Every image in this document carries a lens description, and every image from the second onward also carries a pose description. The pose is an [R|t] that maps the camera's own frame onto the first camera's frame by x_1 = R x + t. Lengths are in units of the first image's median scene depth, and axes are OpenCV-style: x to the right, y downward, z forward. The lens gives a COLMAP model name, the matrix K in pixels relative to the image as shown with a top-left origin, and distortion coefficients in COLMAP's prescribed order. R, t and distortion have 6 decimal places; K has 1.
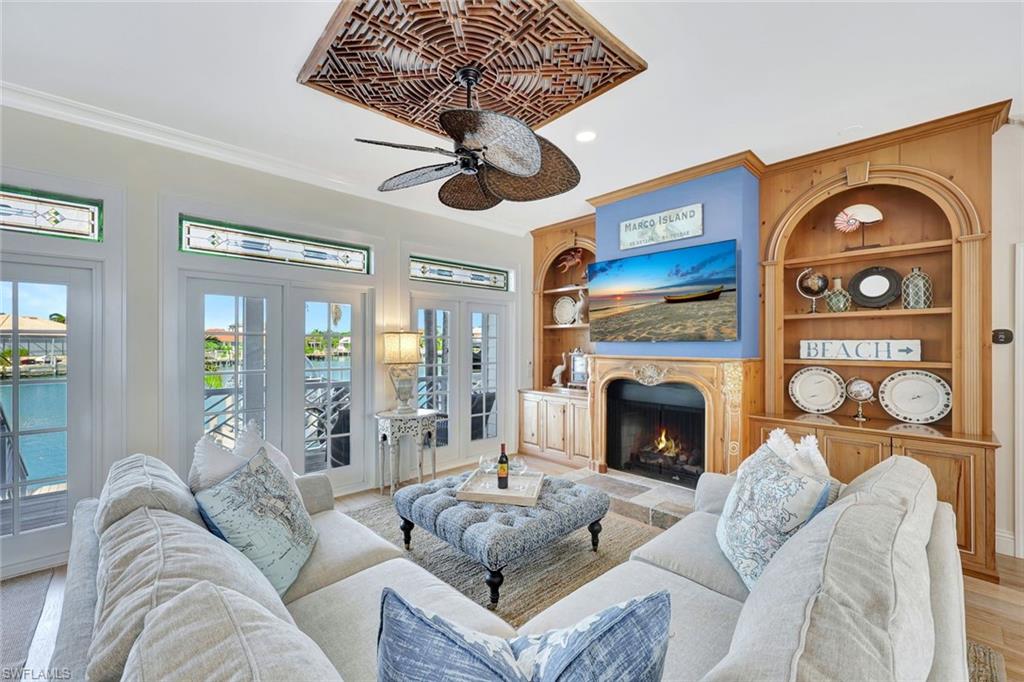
lens RADIAL K [[410.4, 0, 503.7], [0, 410.4, 338.5], [0, 0, 1]] dist [0.005297, 0.000284]
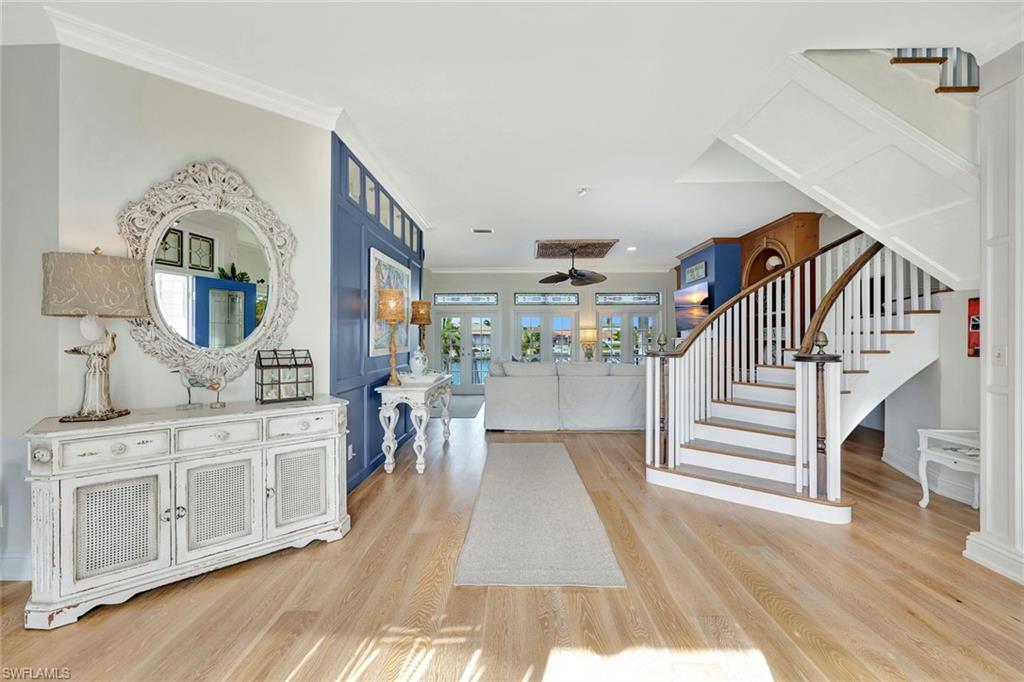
lens RADIAL K [[410.4, 0, 511.3], [0, 410.4, 341.8], [0, 0, 1]] dist [0.005297, 0.000284]
pose [[0.721949, 0.001400, -0.691945, 1.009801], [0.010924, 0.999850, 0.013420, 0.021980], [0.691860, -0.017247, 0.721826, -0.953099]]
